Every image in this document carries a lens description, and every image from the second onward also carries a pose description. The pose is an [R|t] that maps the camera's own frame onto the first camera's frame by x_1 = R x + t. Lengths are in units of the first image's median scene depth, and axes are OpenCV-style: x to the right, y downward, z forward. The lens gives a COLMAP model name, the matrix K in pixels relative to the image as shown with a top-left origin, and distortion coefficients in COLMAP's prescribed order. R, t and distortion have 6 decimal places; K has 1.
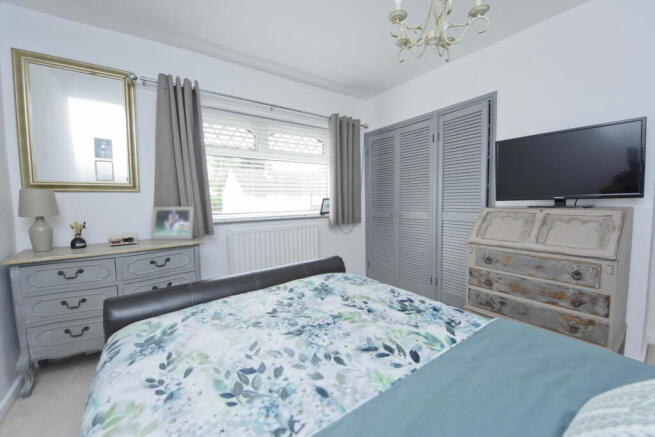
lens RADIAL K [[257.8, 0, 327.5], [0, 257.8, 218.5], [0, 0, 1]] dist [-0.012402, -0.000009]
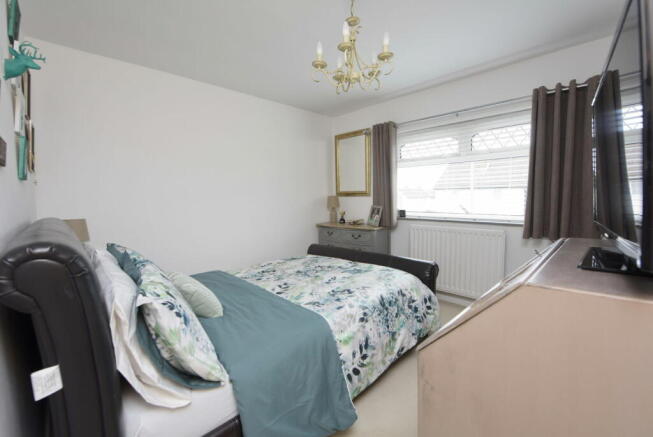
lens RADIAL K [[257.0, 0, 326.5], [0, 257.0, 218.5], [0, 0, 1]] dist [-0.012402, -0.000009]
pose [[0.180095, 0.100010, -0.978552, 1.381803], [-0.064580, 0.993874, 0.089691, -0.133351], [0.981527, 0.047042, 0.185451, 0.590284]]
